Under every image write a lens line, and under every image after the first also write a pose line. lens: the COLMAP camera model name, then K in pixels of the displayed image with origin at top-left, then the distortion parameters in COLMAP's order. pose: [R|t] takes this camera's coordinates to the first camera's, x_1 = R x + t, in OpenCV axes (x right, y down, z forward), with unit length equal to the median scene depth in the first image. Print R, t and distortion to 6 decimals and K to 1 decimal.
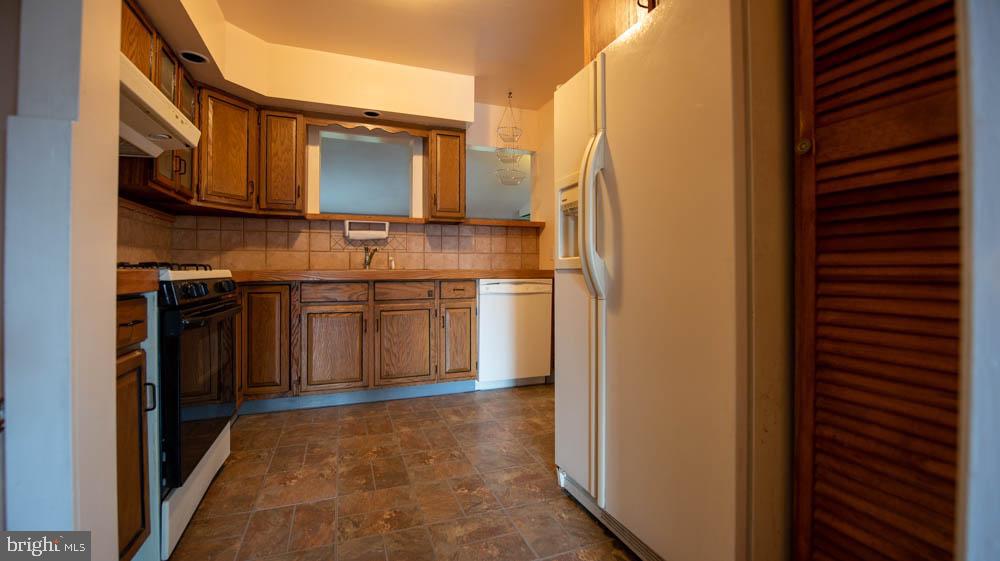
lens RADIAL K [[415.6, 0, 500.0], [0, 415.6, 280.5], [0, 0, 1]] dist [-0.002322, -0.010614]
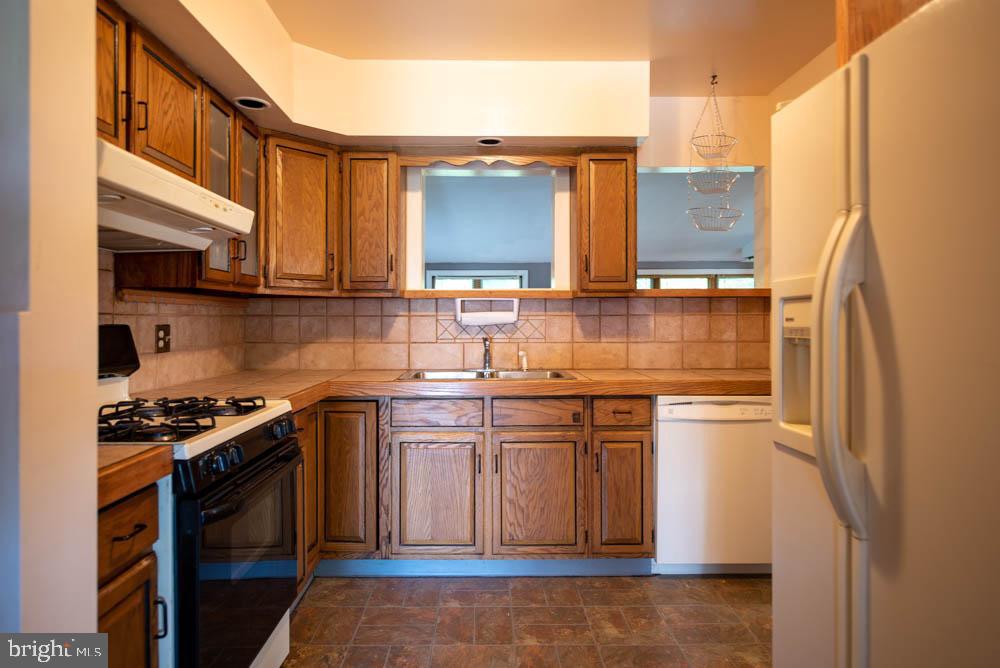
lens RADIAL K [[630.0, 0, 500.0], [0, 630.0, 334.0], [0, 0, 1]] dist [-0.000015, -0.000782]
pose [[0.943354, 0.002182, -0.331780, 0.041740], [-0.001534, 0.999996, 0.002216, -0.101406], [0.331784, -0.001582, 0.943354, 0.060945]]
